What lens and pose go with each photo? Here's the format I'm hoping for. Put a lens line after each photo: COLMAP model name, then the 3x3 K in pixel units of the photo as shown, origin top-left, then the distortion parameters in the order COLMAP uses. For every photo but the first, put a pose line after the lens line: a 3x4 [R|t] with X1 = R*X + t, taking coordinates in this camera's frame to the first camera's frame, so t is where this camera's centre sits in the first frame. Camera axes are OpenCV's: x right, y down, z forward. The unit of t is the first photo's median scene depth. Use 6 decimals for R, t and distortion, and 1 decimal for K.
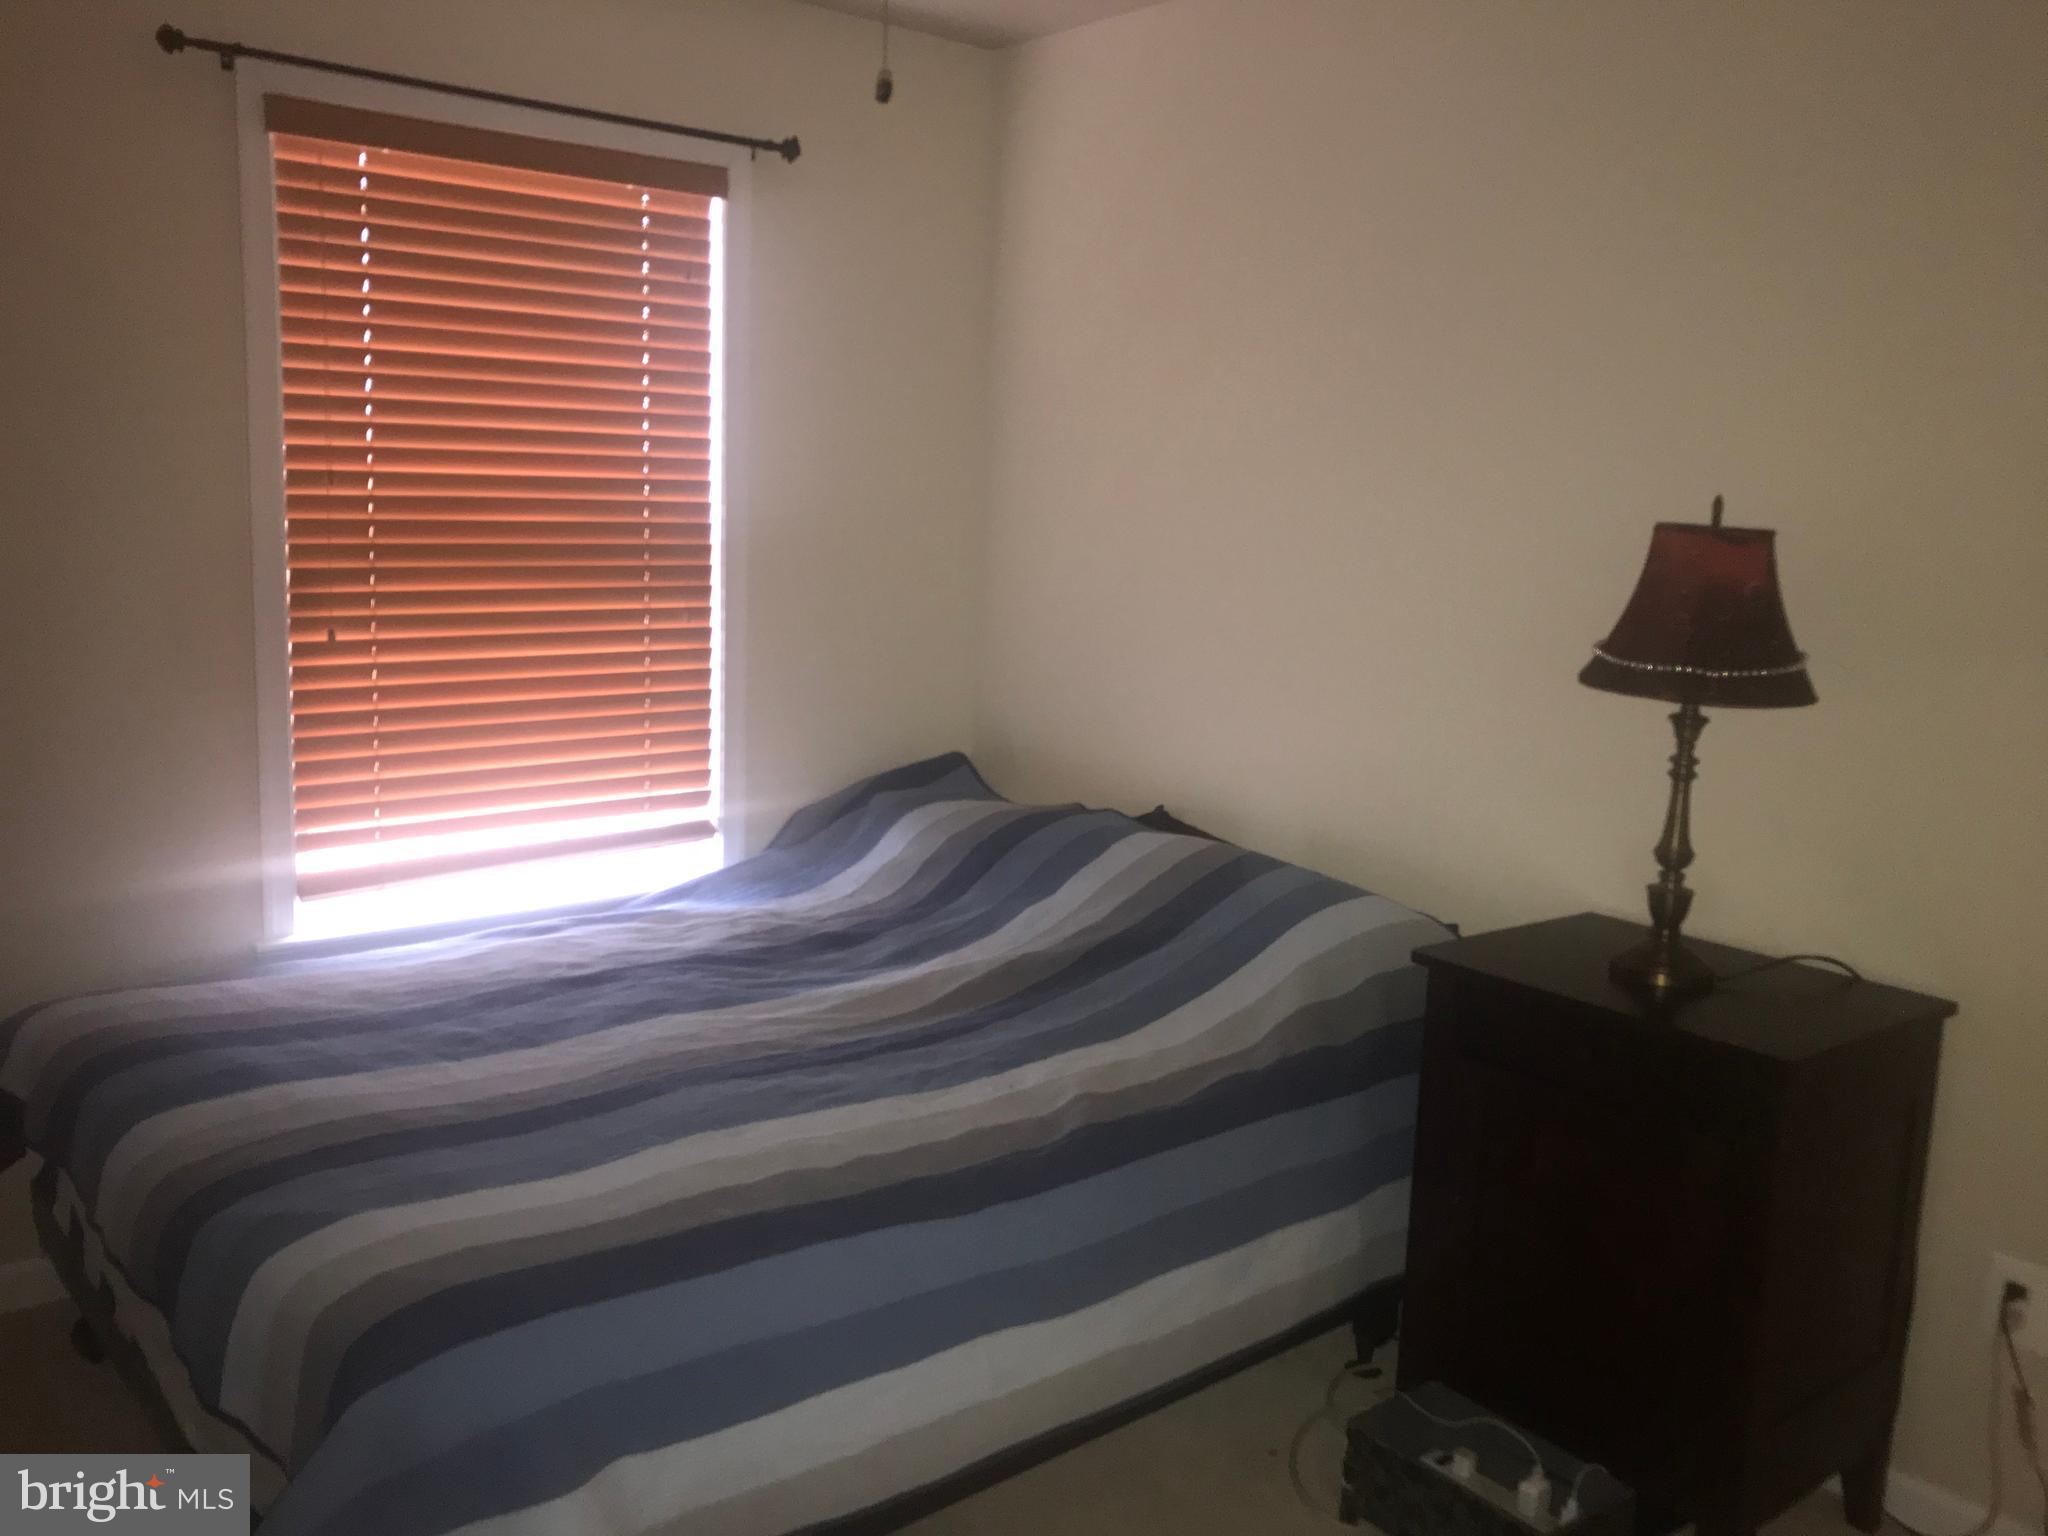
lens RADIAL K [[1650.2, 0, 1024.2], [0, 1650.2, 728.4], [0, 0, 1]] dist [0.045813, -0.069873]
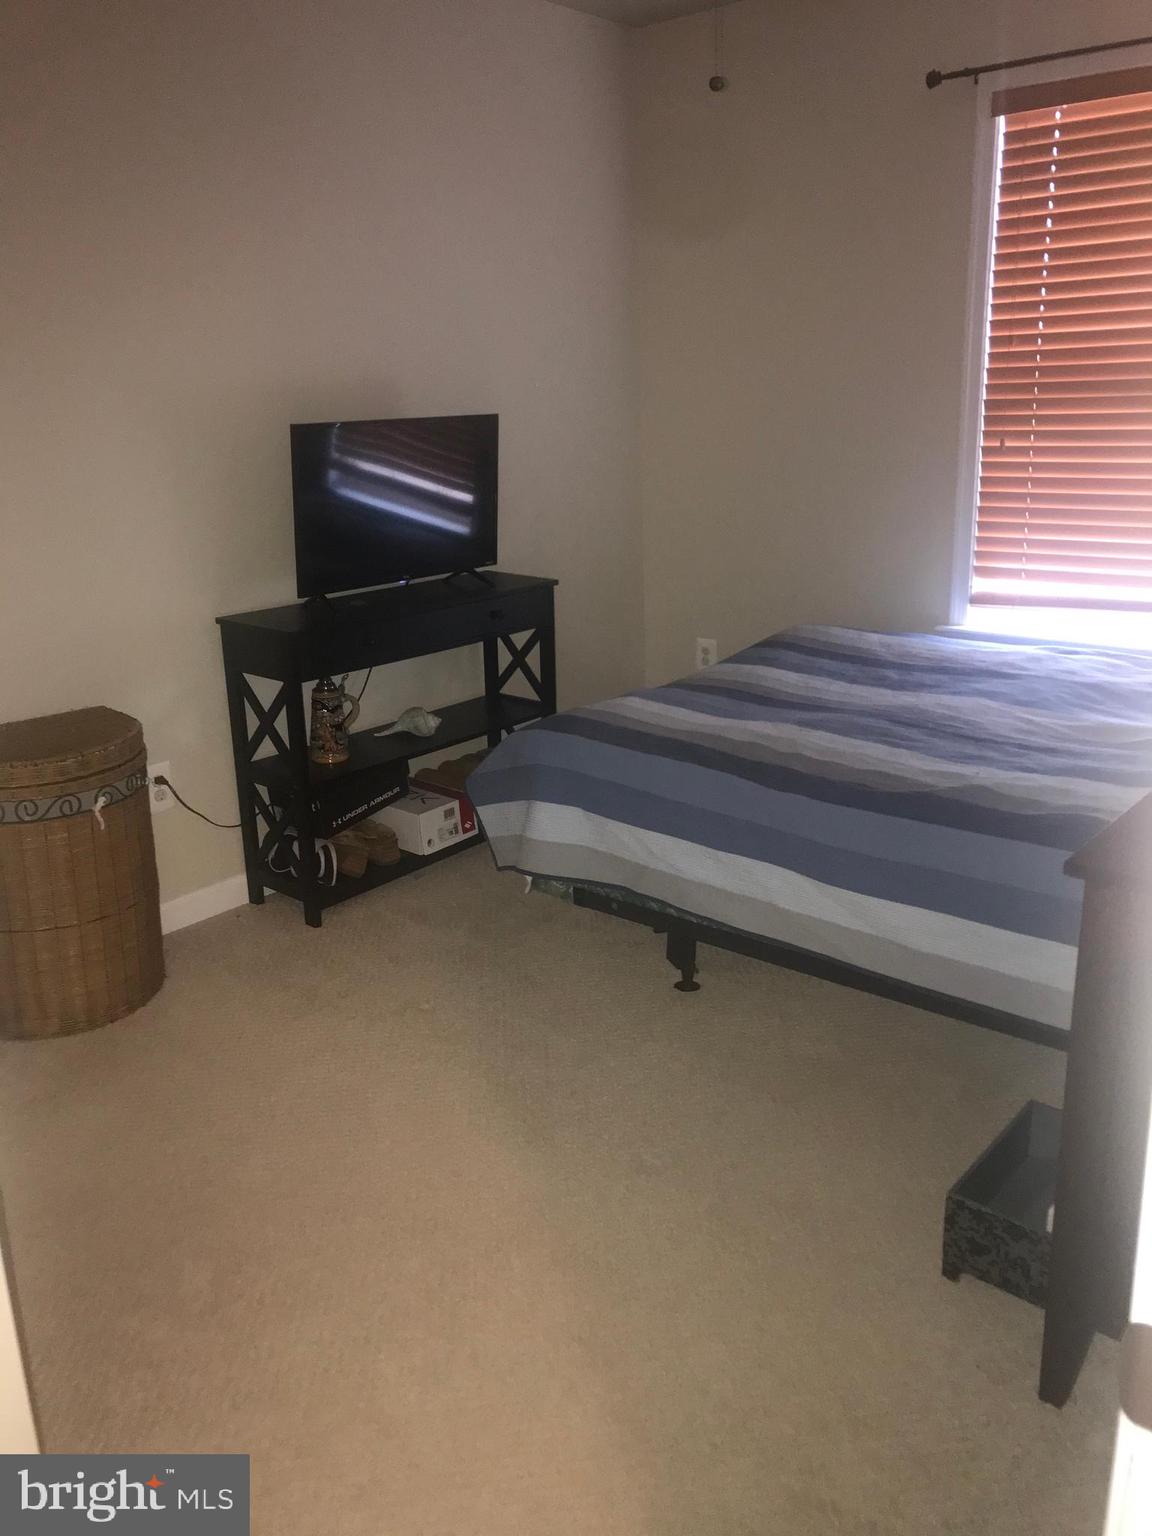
lens RADIAL K [[1237.7, 0, 576.1], [0, 1237.7, 766.1], [0, 0, 1]] dist [0.045813, -0.069873]
pose [[0.176965, 0.256960, -0.950082, 0.727277], [-0.095619, 0.965239, 0.243249, -0.007603], [0.979561, 0.047800, 0.195384, 0.372279]]
